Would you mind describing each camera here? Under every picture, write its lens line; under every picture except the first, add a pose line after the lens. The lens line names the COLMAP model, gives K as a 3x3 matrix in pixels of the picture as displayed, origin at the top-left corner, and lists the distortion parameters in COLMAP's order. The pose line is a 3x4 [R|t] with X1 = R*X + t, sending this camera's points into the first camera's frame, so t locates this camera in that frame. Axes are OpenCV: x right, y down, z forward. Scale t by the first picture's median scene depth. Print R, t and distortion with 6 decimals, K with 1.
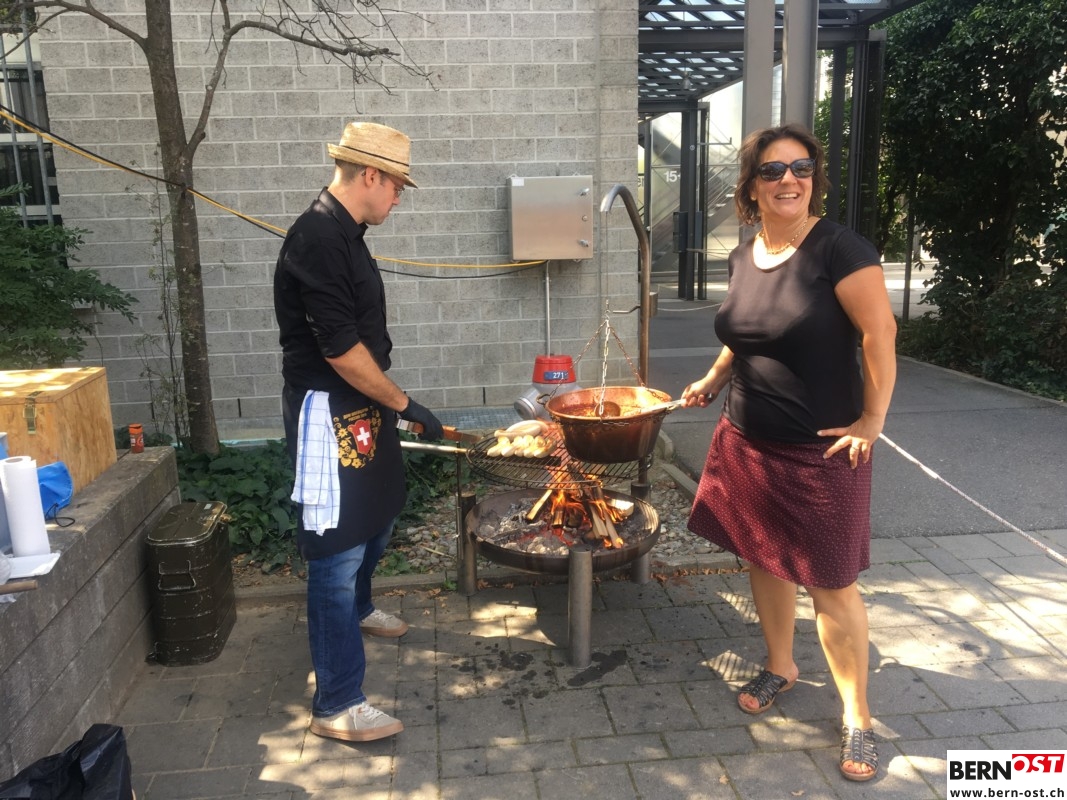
lens RADIAL K [[795.3, 0, 533.5], [0, 795.3, 400.0], [0, 0, 1]] dist [0.081132, -0.105591]
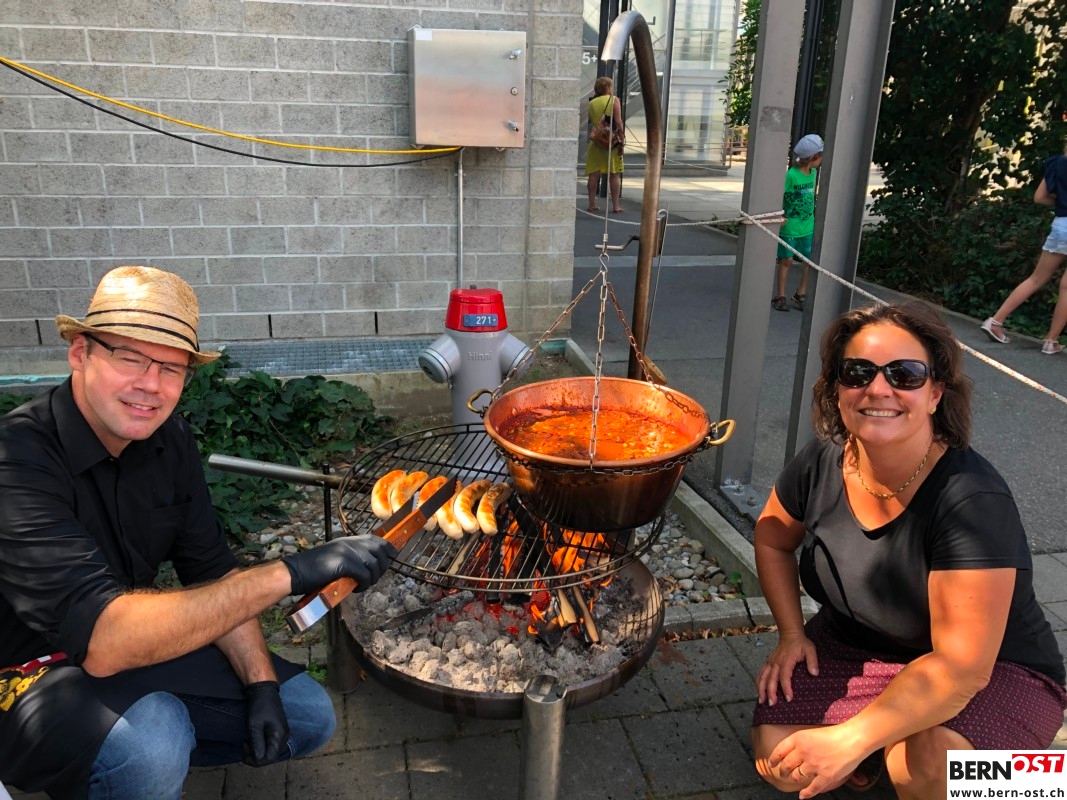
lens RADIAL K [[872.3, 0, 533.5], [0, 872.3, 400.0], [0, 0, 1]] dist [0.021593, -0.012808]
pose [[0.993066, 0.013577, 0.116773, -0.009272], [-0.026146, 0.993937, 0.106794, -0.031114], [-0.114615, -0.109107, 0.987400, 0.169637]]
